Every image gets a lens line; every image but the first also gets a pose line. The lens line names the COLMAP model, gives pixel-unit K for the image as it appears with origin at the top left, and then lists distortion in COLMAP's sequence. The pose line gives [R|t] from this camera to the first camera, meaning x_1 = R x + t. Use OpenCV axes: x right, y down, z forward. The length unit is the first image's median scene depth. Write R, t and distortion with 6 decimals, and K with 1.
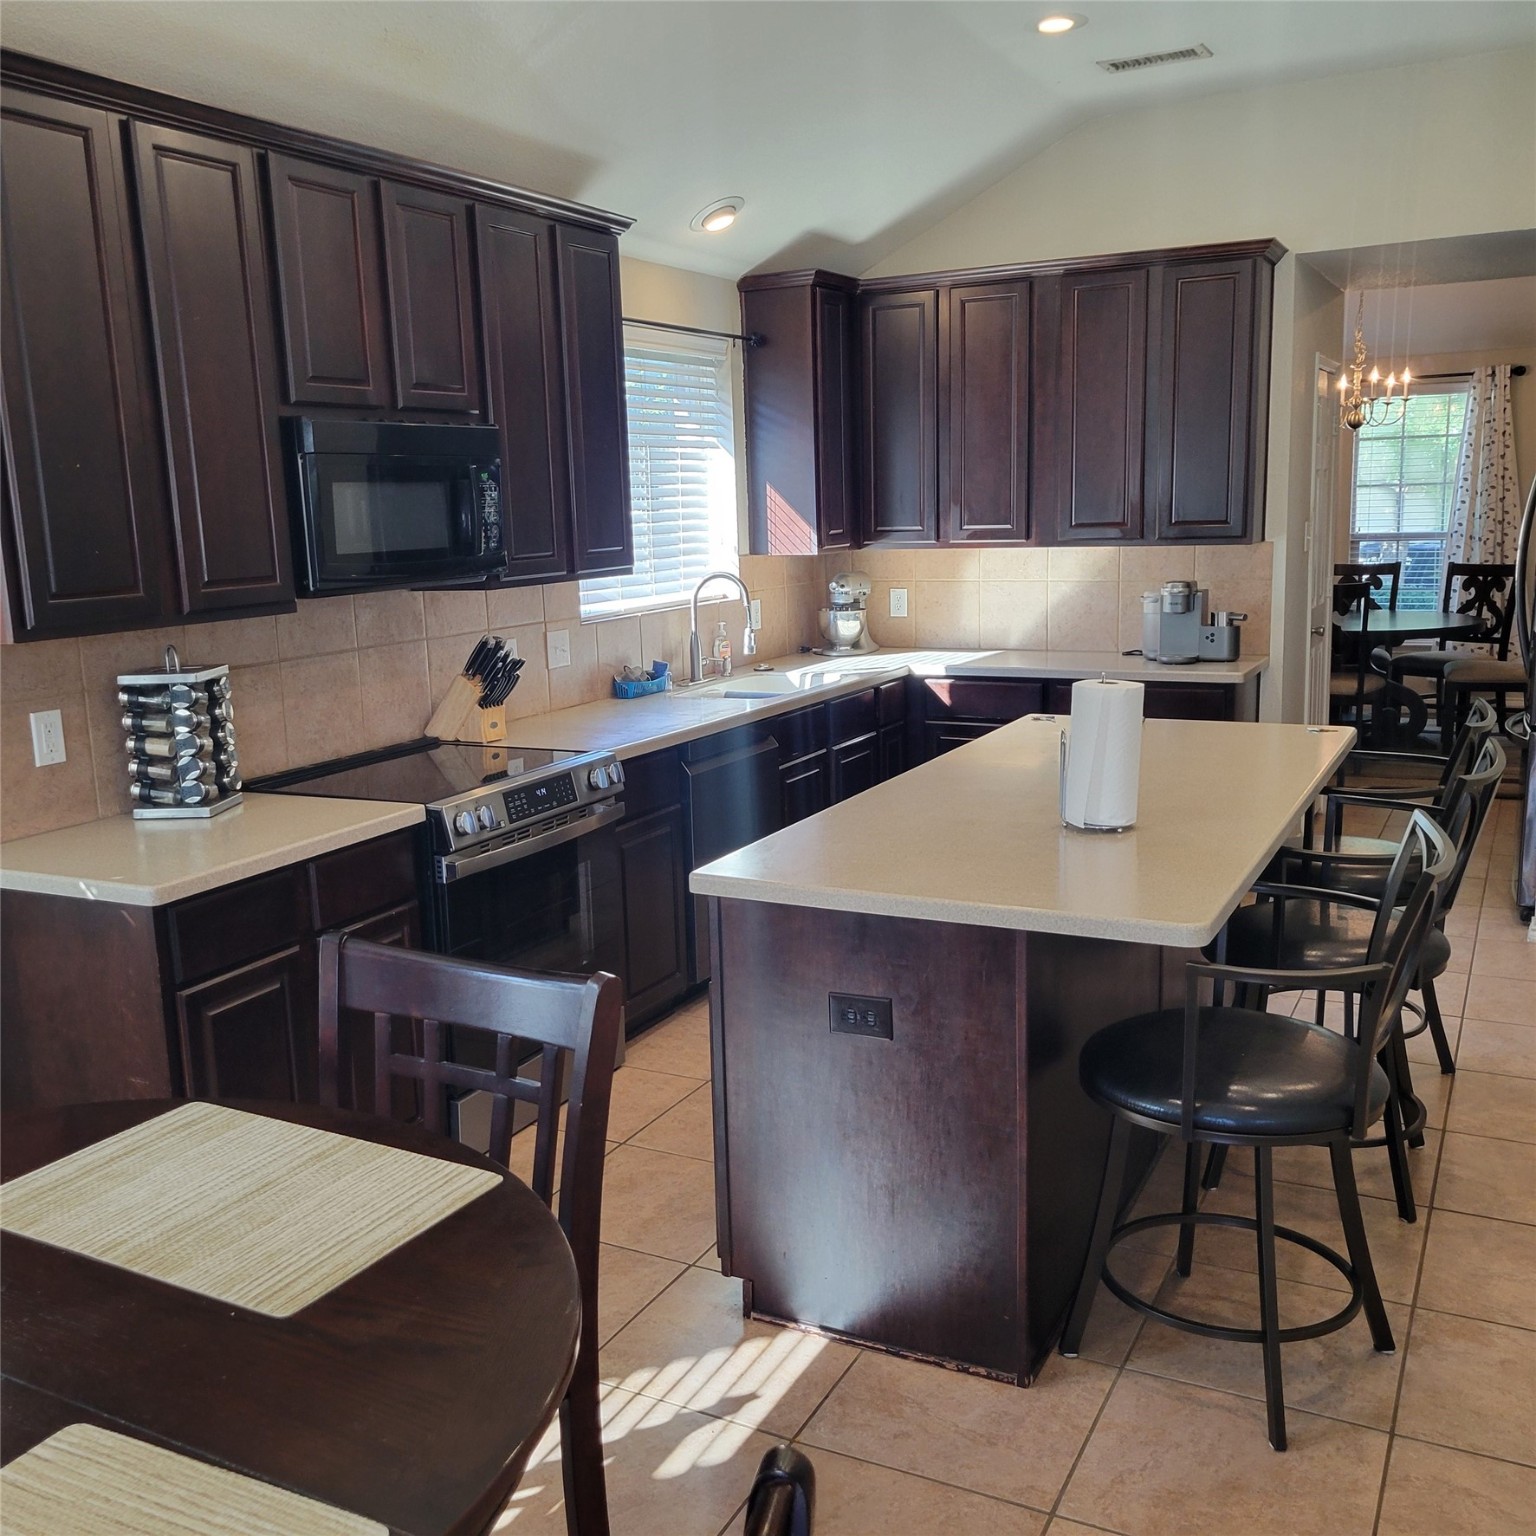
lens RADIAL K [[1499.0, 0, 766.0], [0, 1499.0, 758.5], [0, 0, 1]] dist [0.043710, 0.010087]
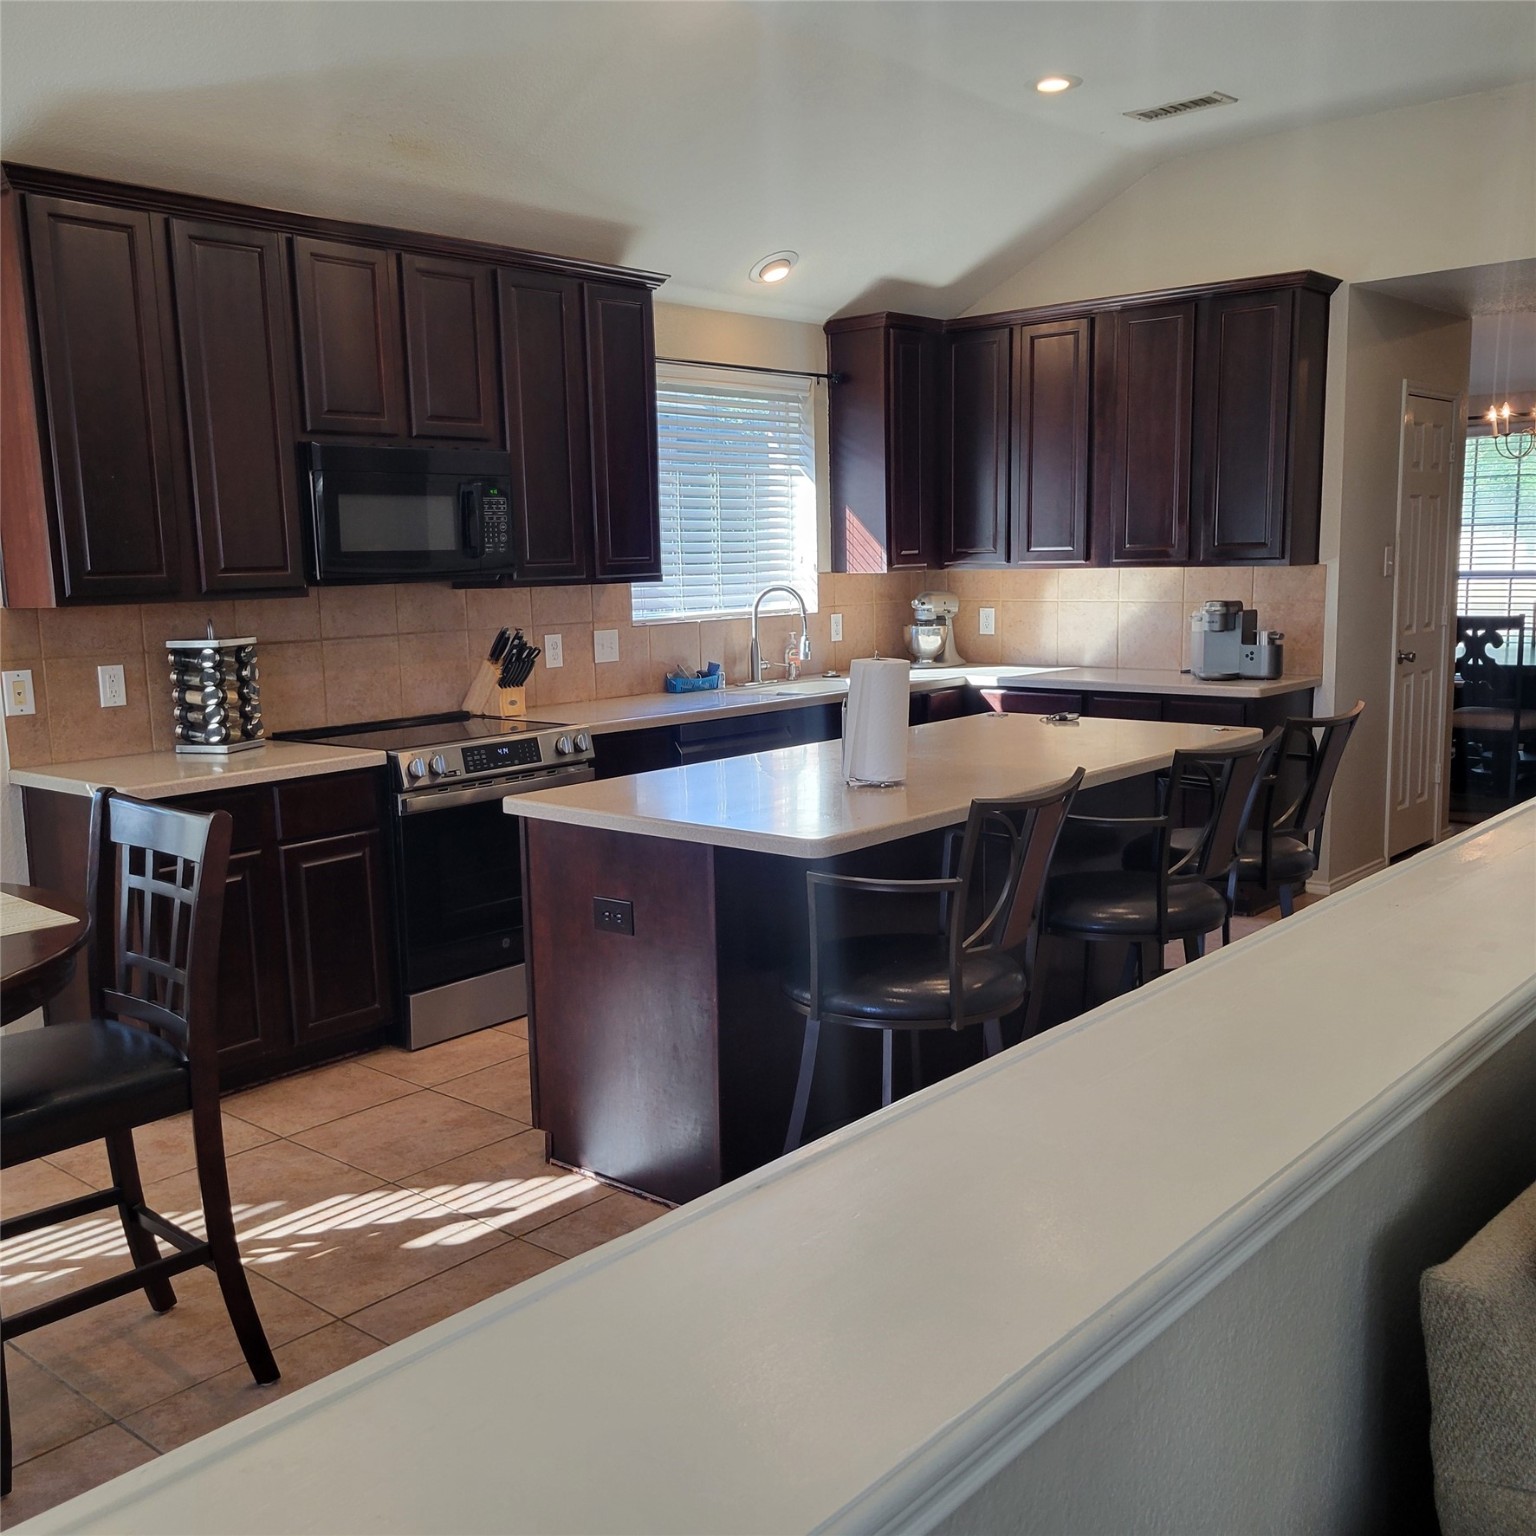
lens RADIAL K [[1512.3, 0, 768.0], [0, 1512.3, 768.0], [0, 0, 1]] dist [0.053595, 0.001938]
pose [[0.972764, 0.040985, -0.228147, 0.245209], [-0.046302, 0.998765, -0.018001, 0.035036], [0.227128, 0.028075, 0.973460, -0.101369]]
